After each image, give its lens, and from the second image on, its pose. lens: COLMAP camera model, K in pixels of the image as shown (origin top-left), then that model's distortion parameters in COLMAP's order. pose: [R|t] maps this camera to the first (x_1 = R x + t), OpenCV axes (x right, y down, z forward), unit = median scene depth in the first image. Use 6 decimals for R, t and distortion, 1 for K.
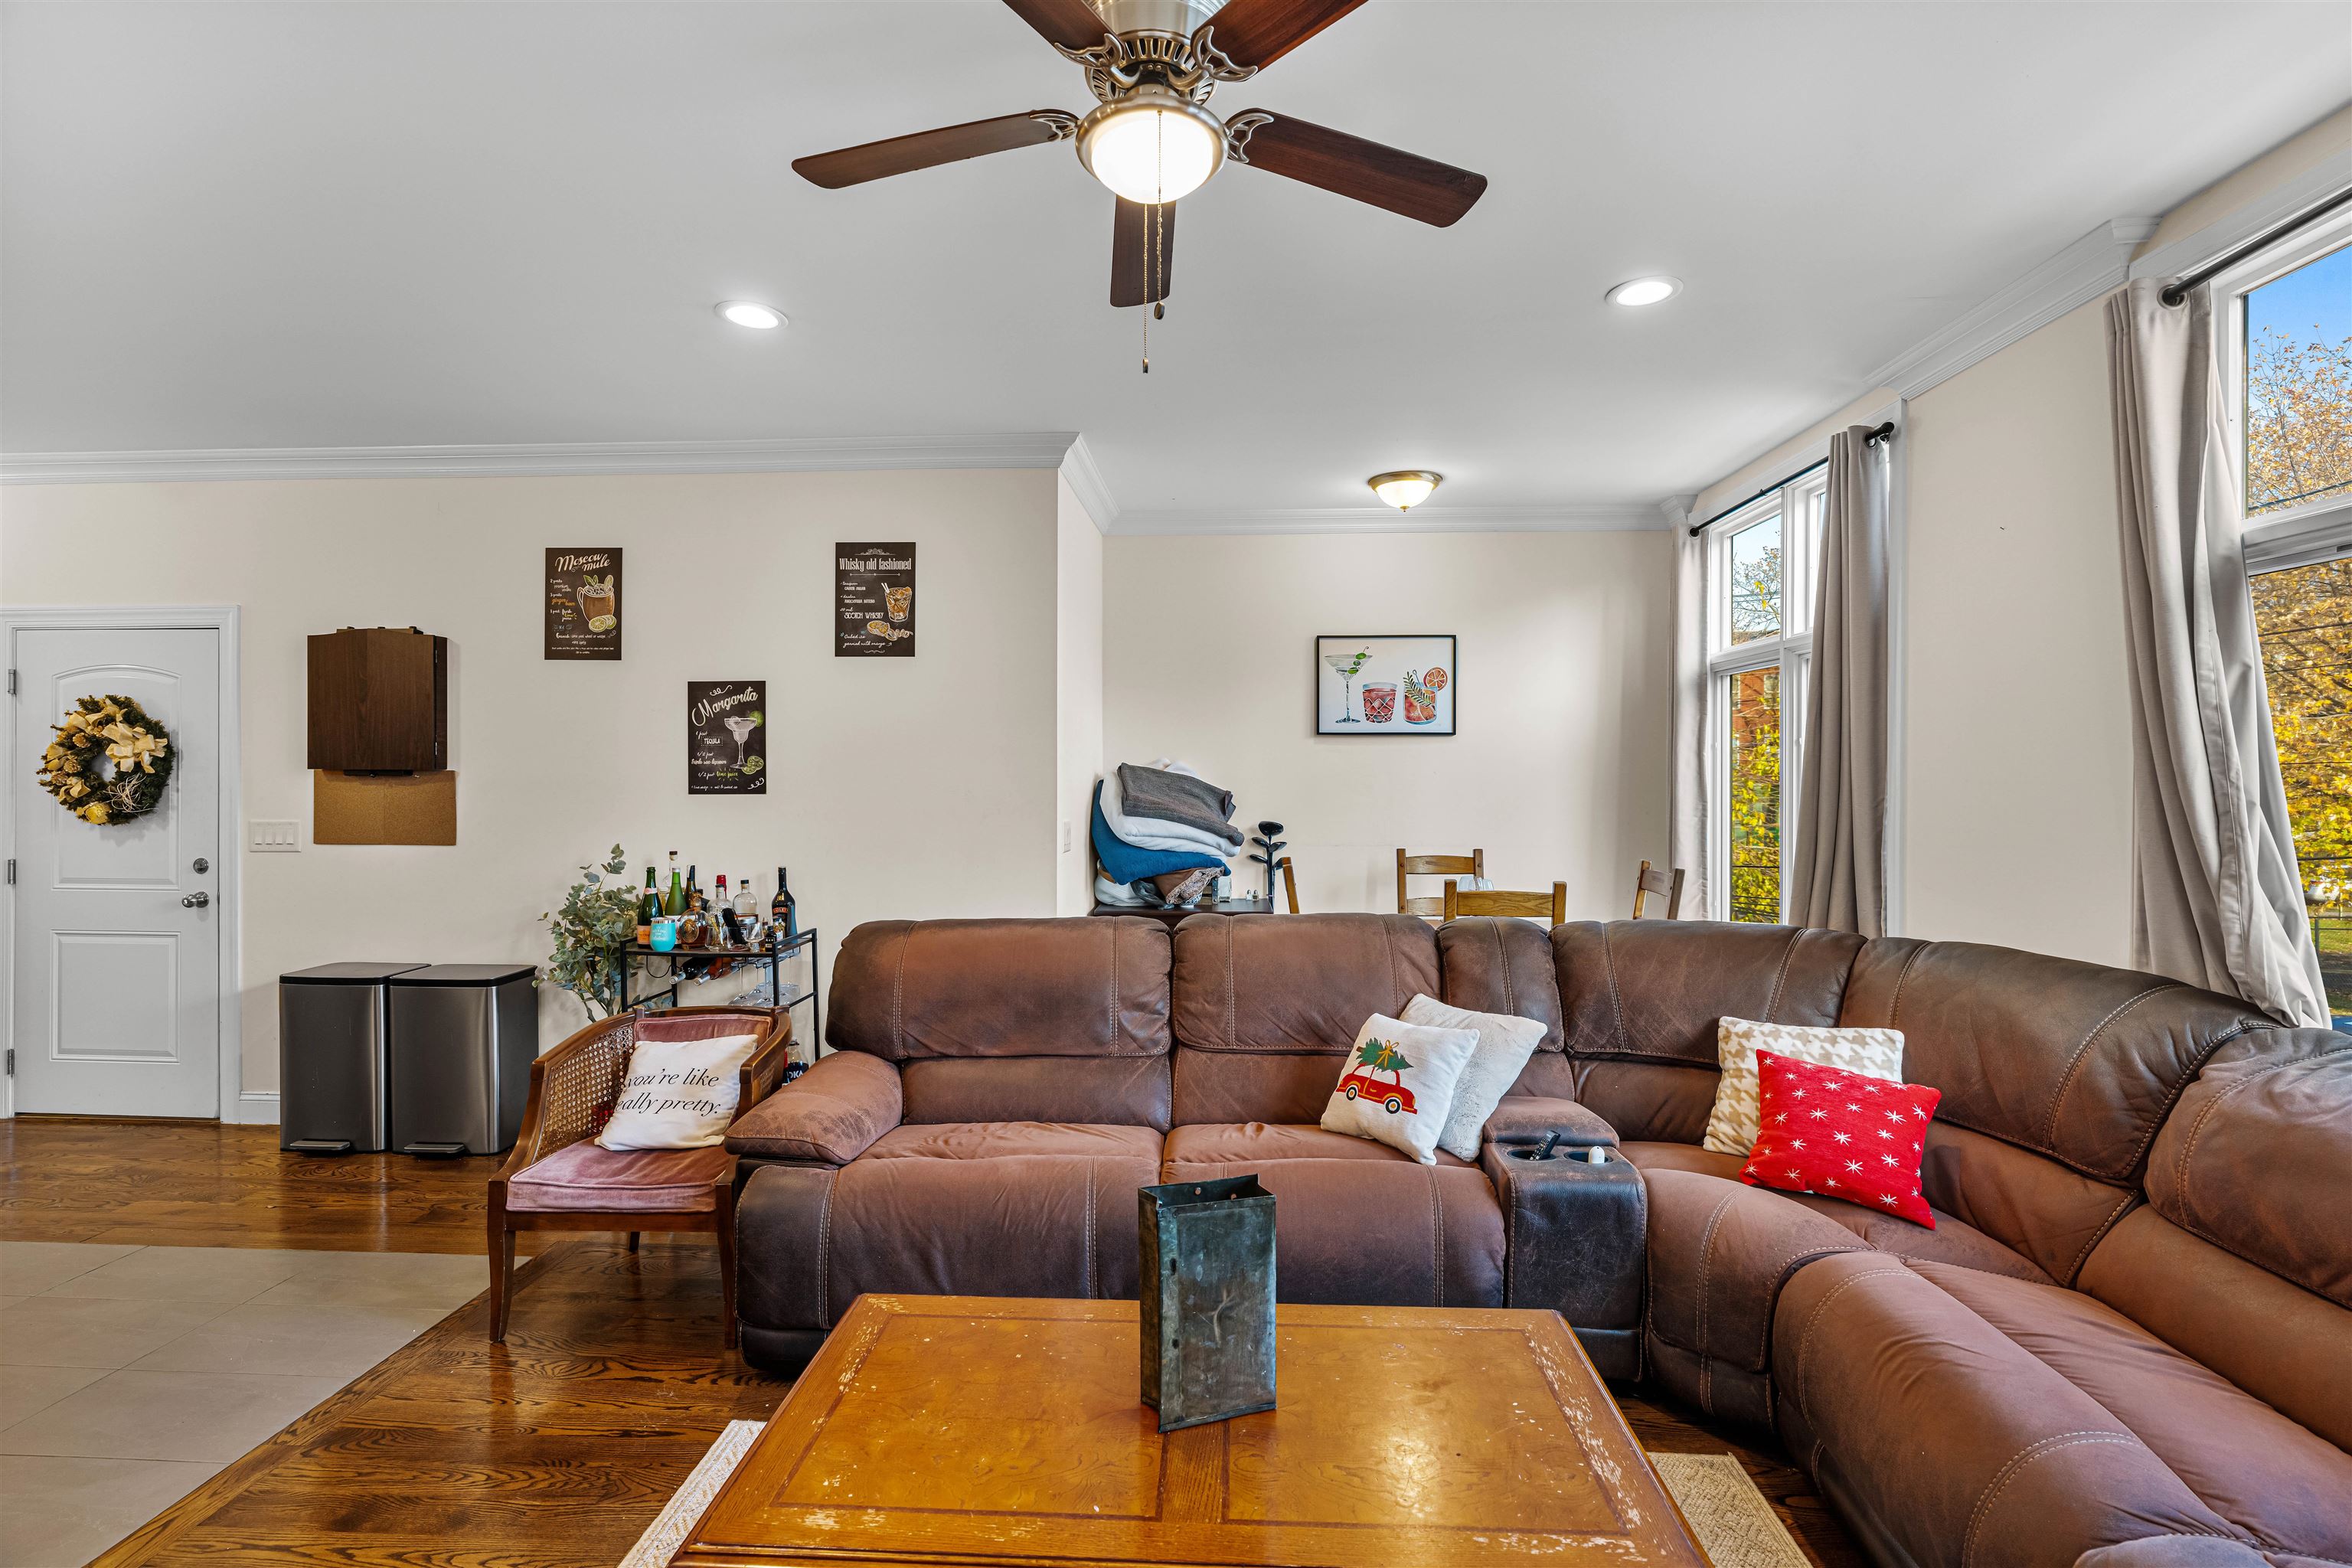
lens RADIAL K [[1073.4, 0, 1178.0], [0, 1073.4, 770.3], [0, 0, 1]] dist [-0.004506, 0.002419]
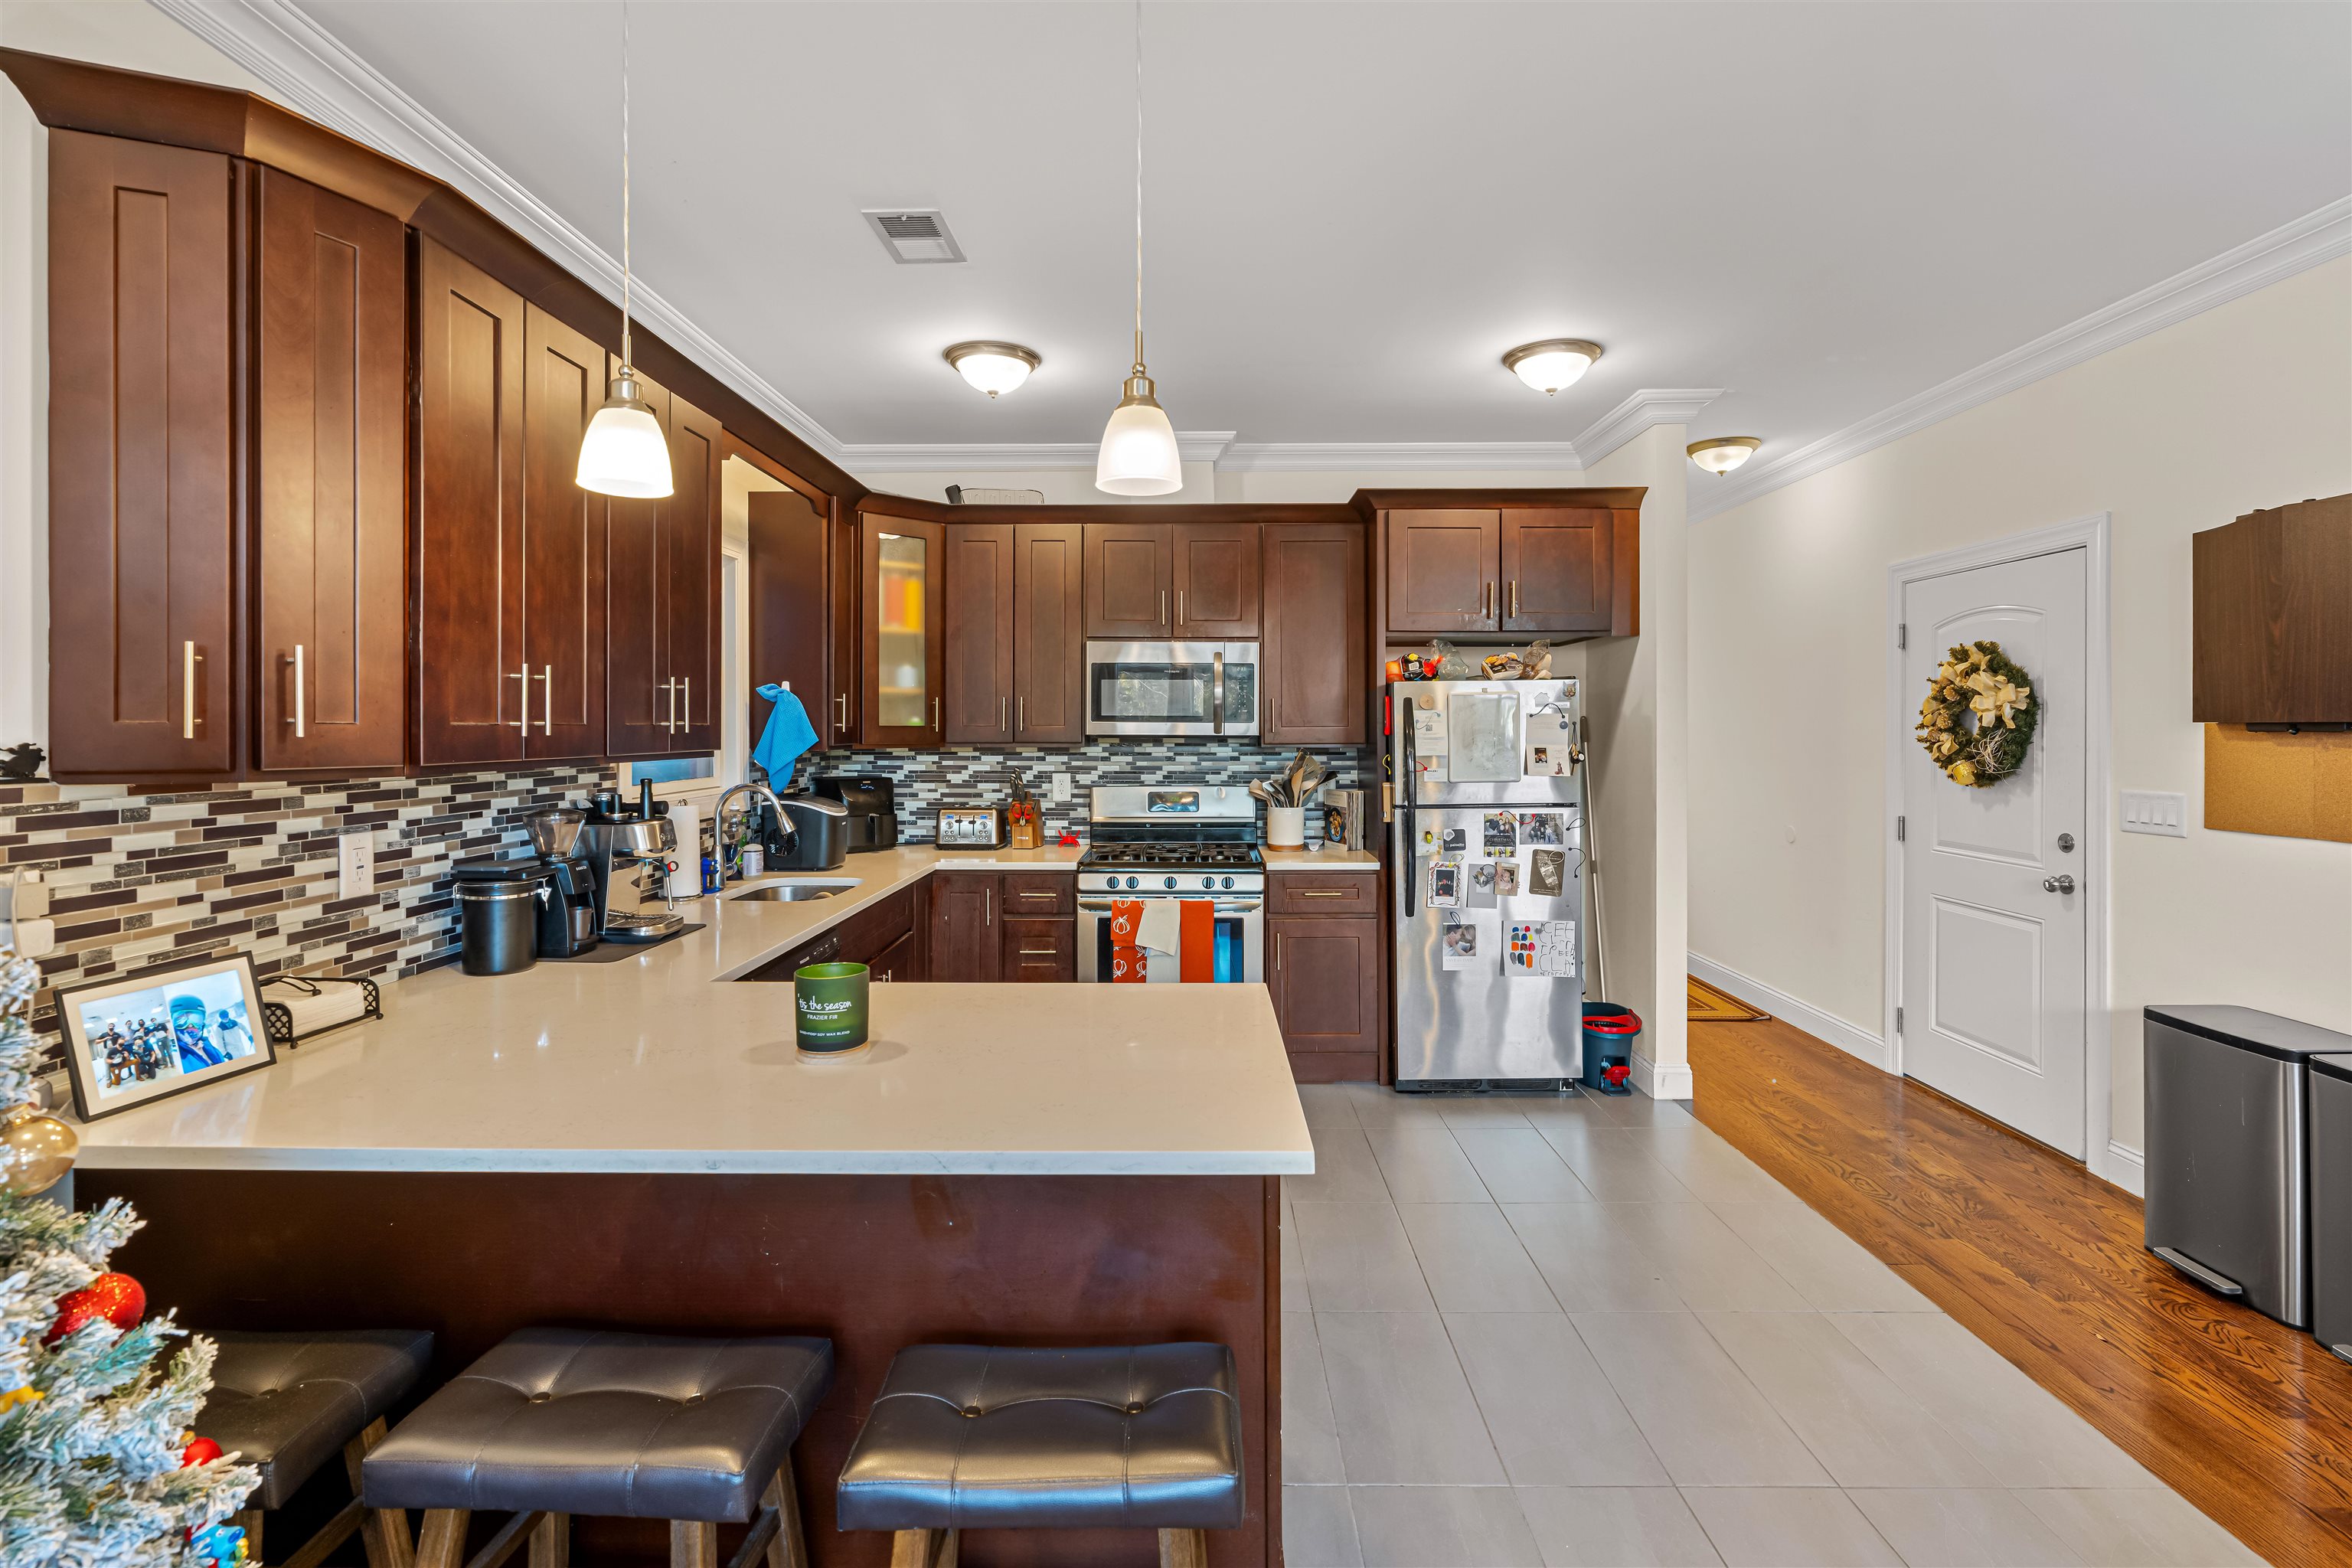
lens RADIAL K [[1073.4, 0, 1186.9], [0, 1073.4, 730.7], [0, 0, 1]] dist [-0.004506, 0.002419]
pose [[0.059146, 0.000337, -0.998249, -0.147162], [0.000911, 1.000000, 0.000392, 0.003615], [0.998249, -0.000933, 0.059145, 0.299099]]
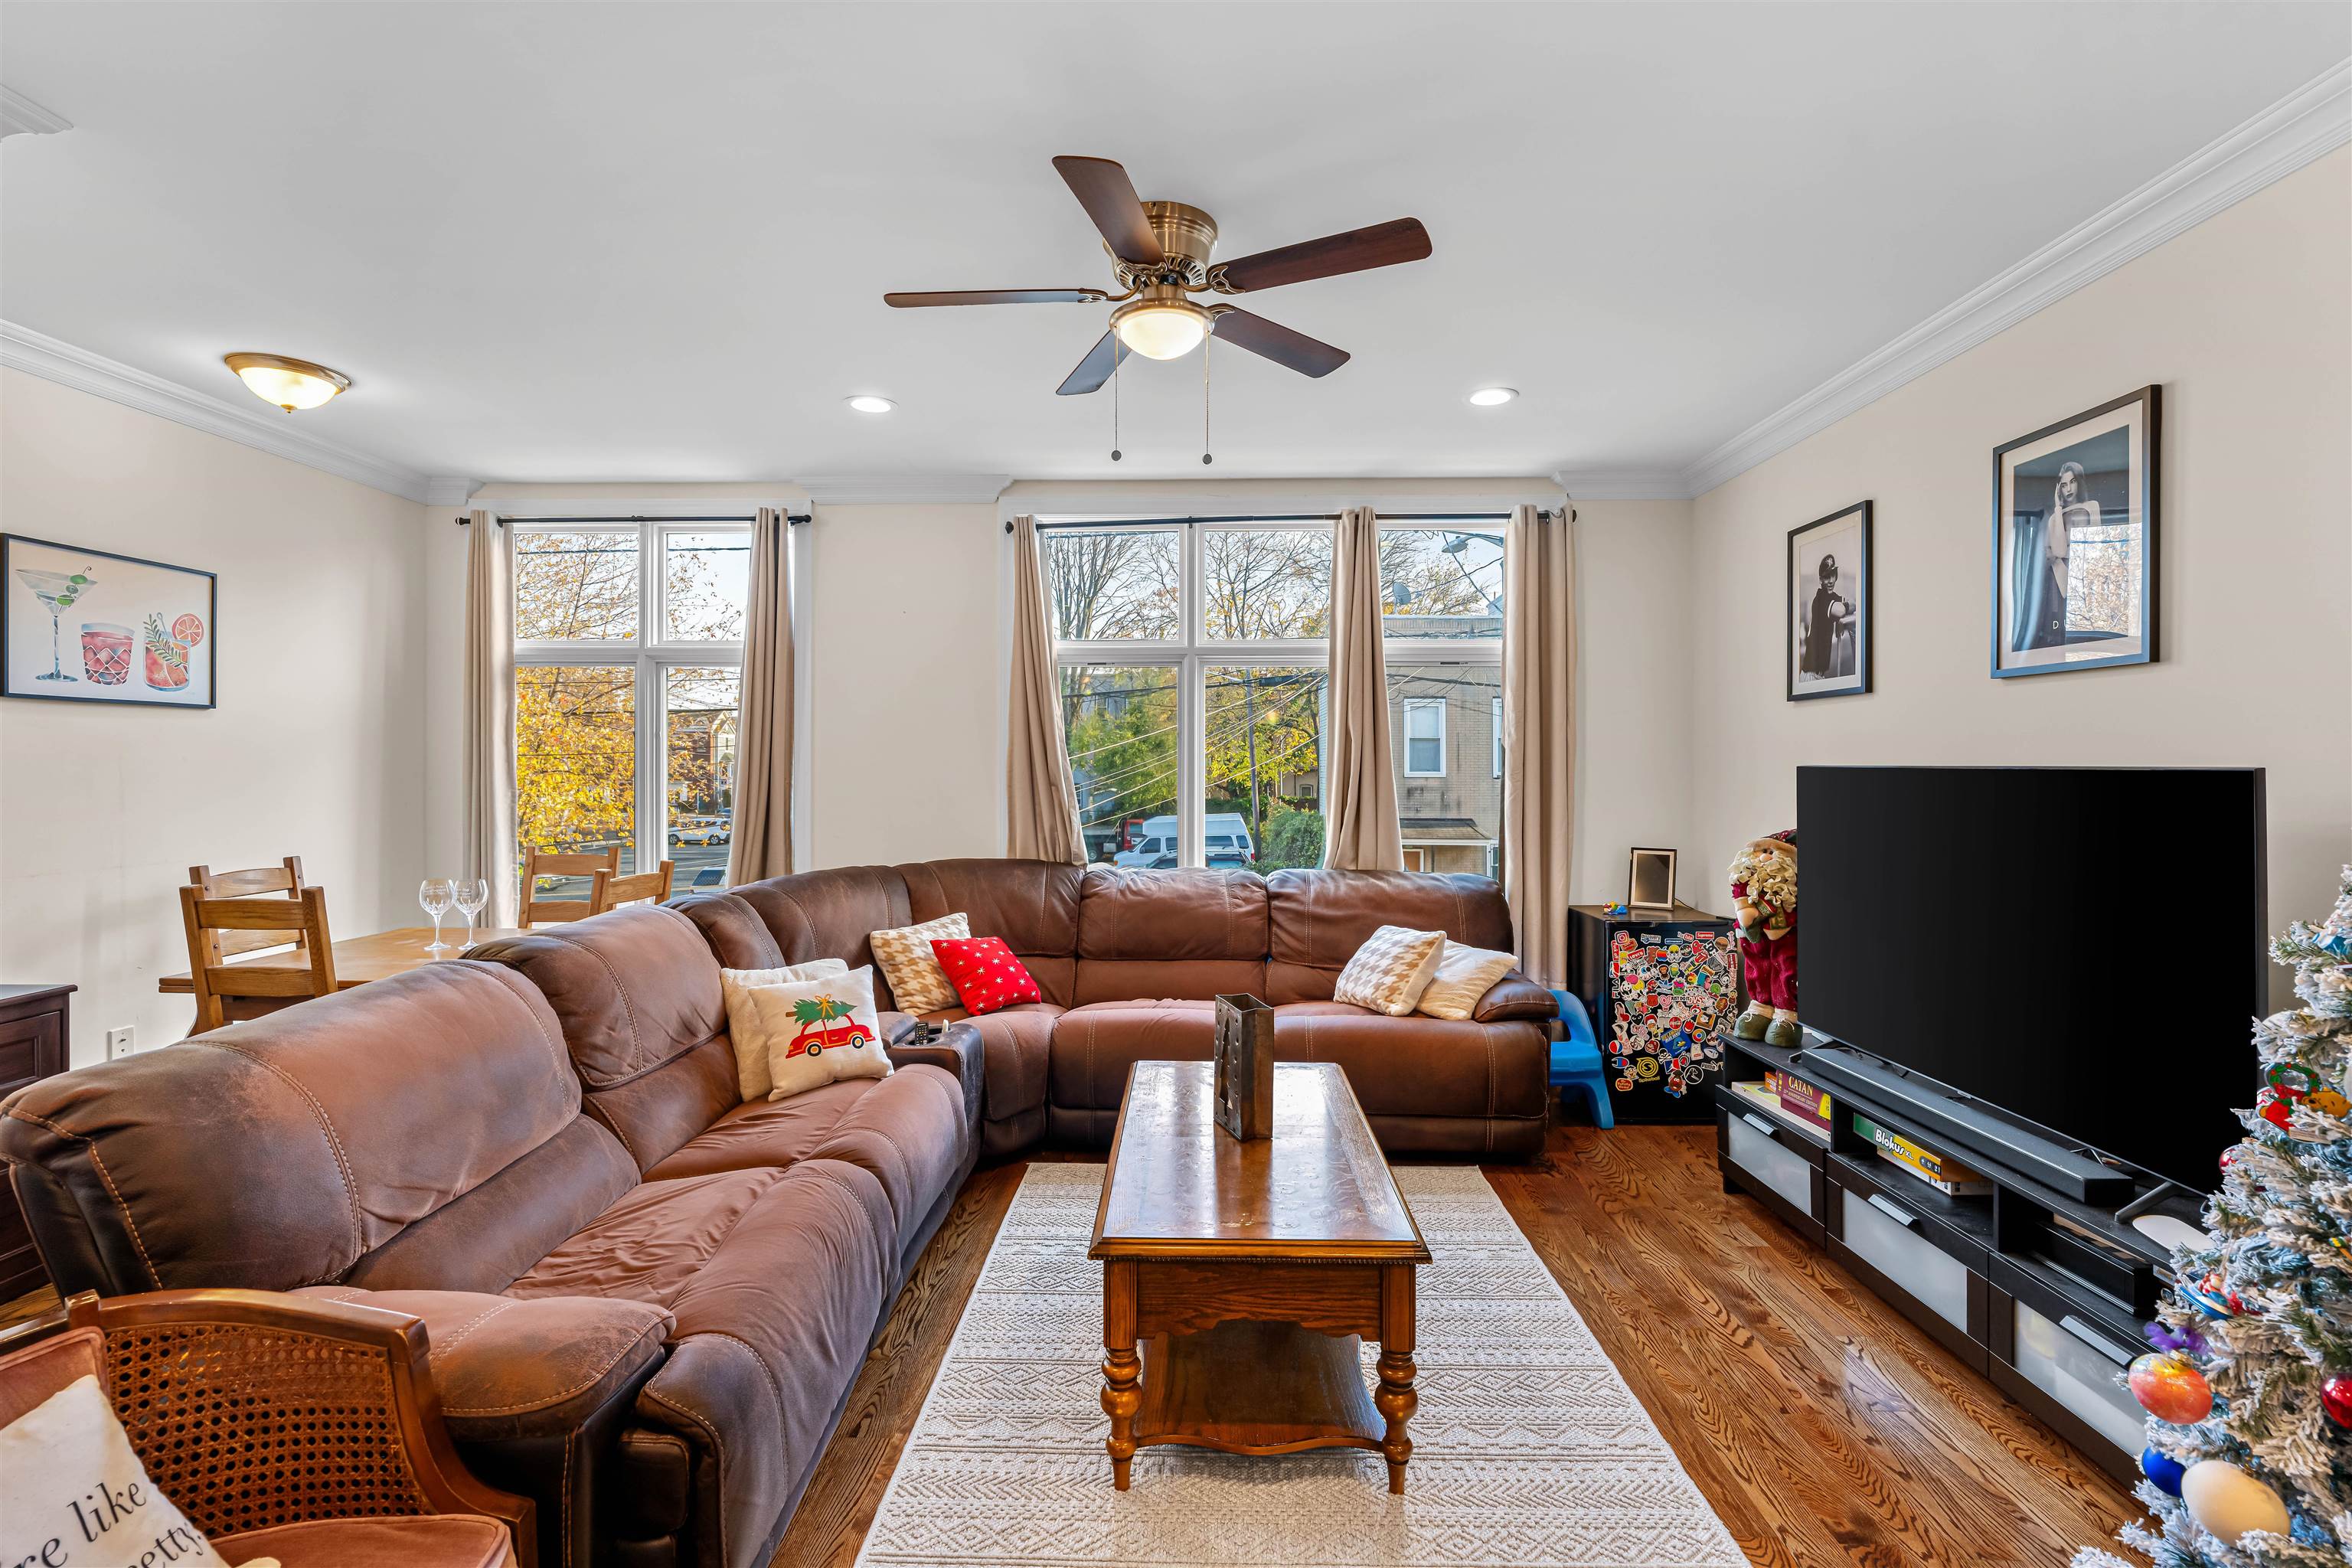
lens RADIAL K [[1073.4, 0, 1185.1], [0, 1073.4, 767.9], [0, 0, 1]] dist [-0.004506, 0.002419]
pose [[-0.040915, -0.005180, 0.999149, -0.633409], [-0.002482, 0.999984, 0.005082, 0.003441], [-0.999160, -0.002272, -0.040927, 0.442976]]
